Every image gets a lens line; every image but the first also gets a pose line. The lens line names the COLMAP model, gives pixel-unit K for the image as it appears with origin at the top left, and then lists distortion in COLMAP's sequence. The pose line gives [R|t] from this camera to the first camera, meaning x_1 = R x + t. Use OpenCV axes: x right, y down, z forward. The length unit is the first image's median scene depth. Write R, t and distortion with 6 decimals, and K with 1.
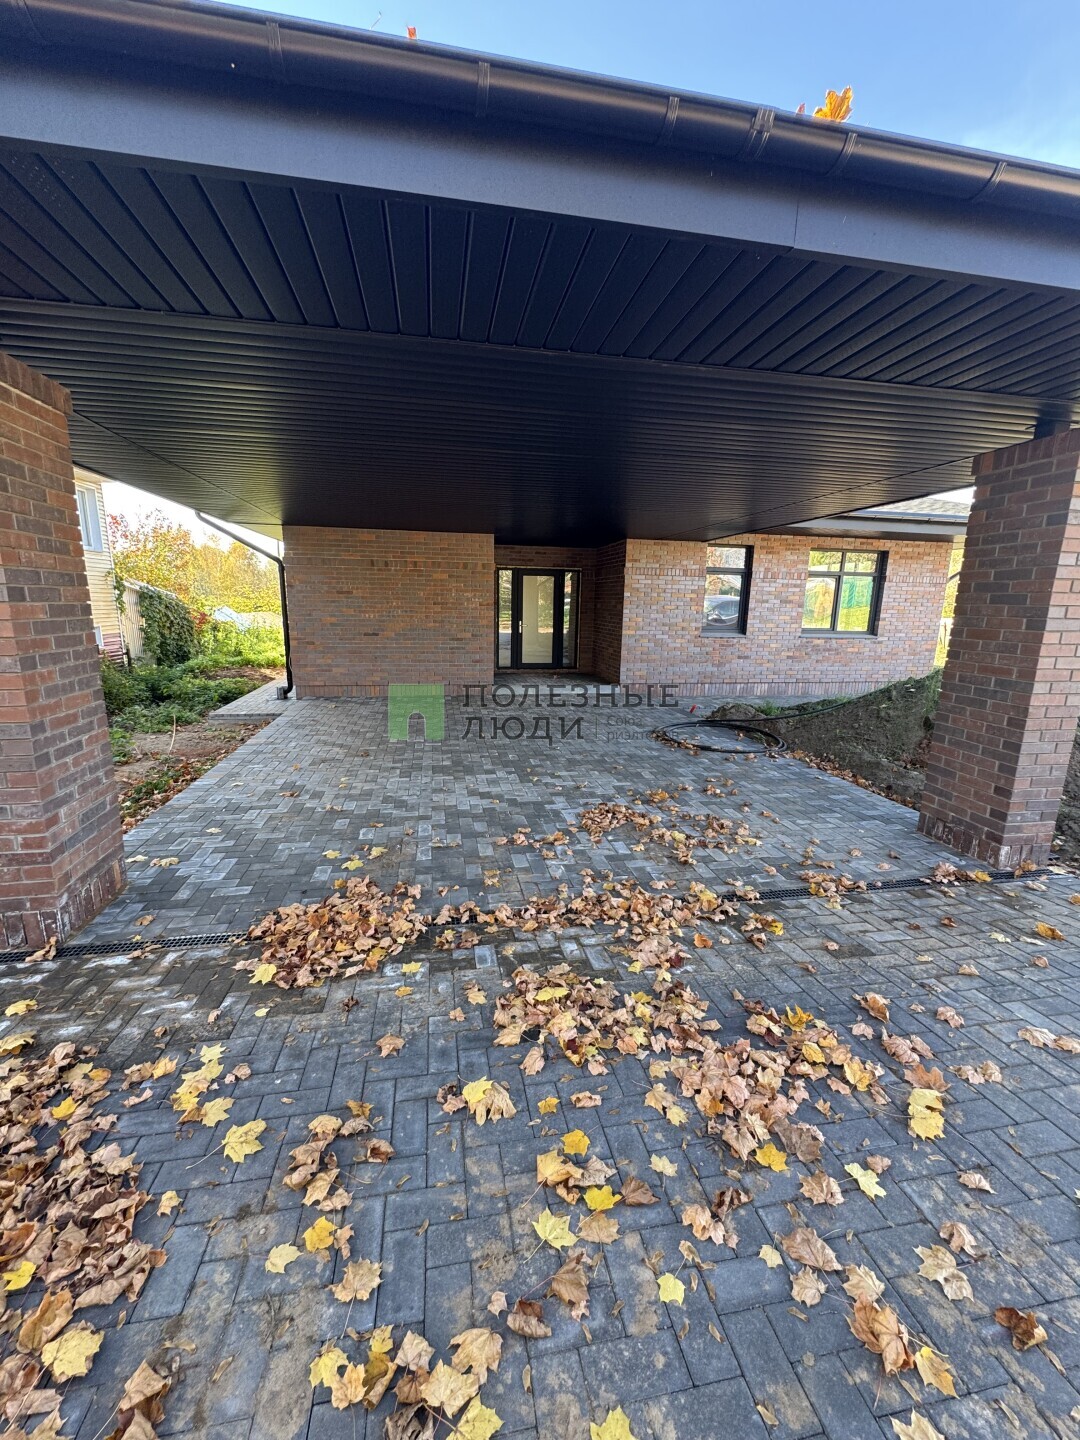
lens RADIAL K [[576.9, 0, 540.0], [0, 576.9, 720.0], [0, 0, 1]] dist [-0.000483, 0.000024]
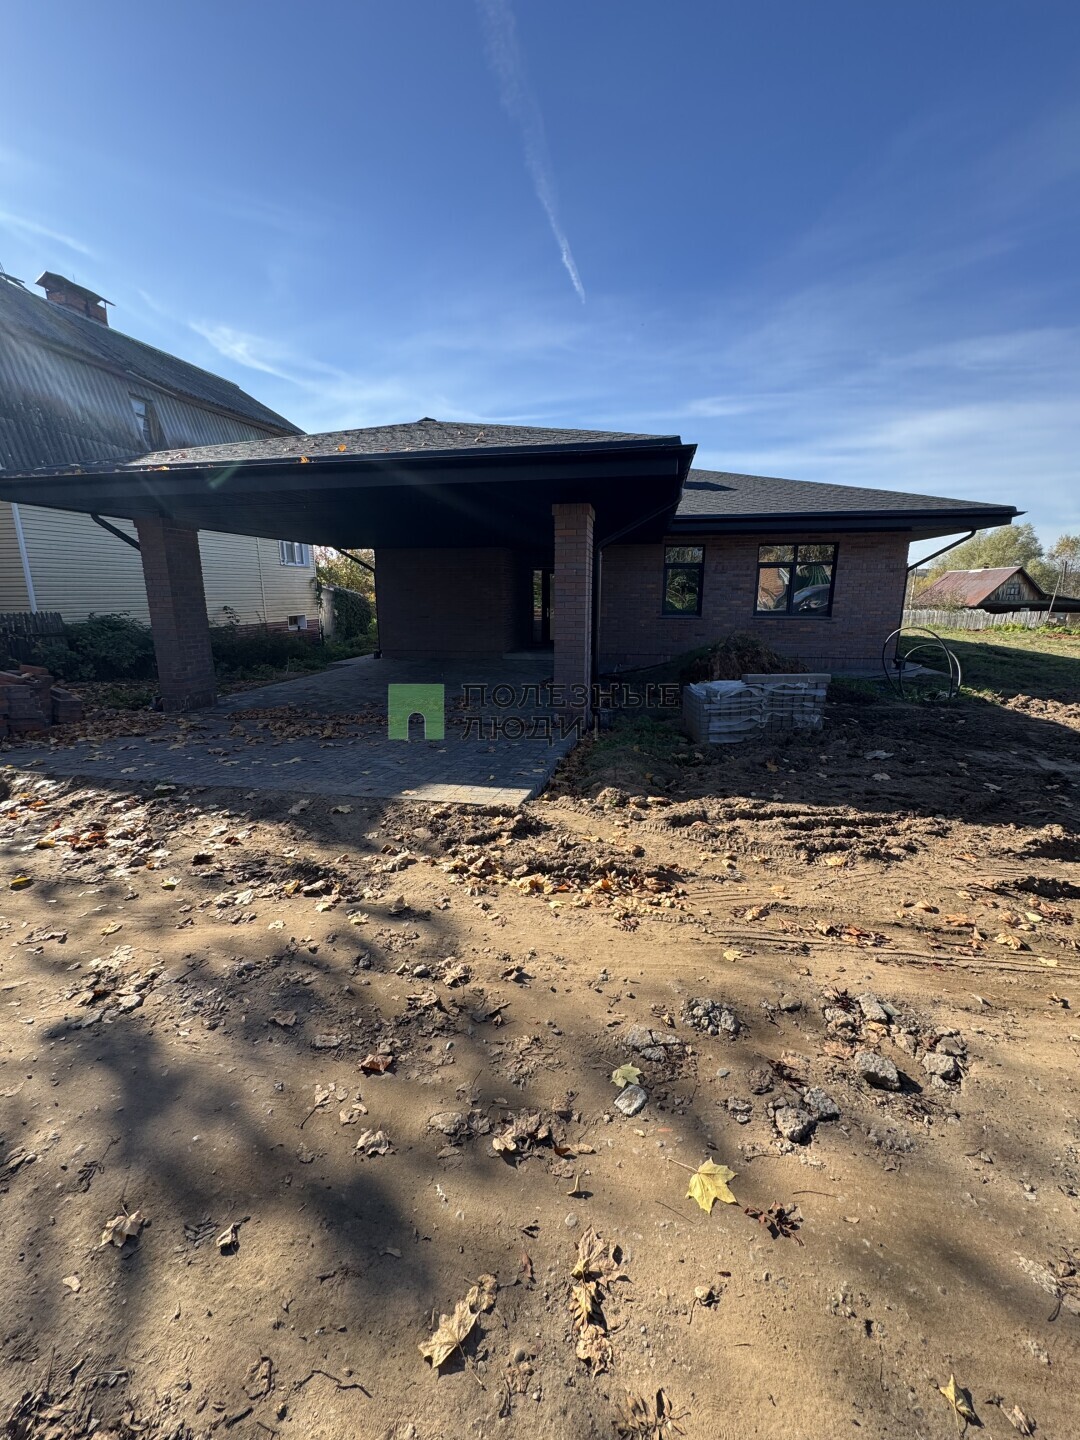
lens RADIAL K [[576.9, 0, 540.0], [0, 576.9, 720.0], [0, 0, 1]] dist [-0.000483, 0.000024]
pose [[0.932462, 0.057476, -0.356666, 0.468375], [-0.054009, 0.998346, 0.019682, 0.066450], [0.357208, 0.000910, 0.934025, -0.272425]]
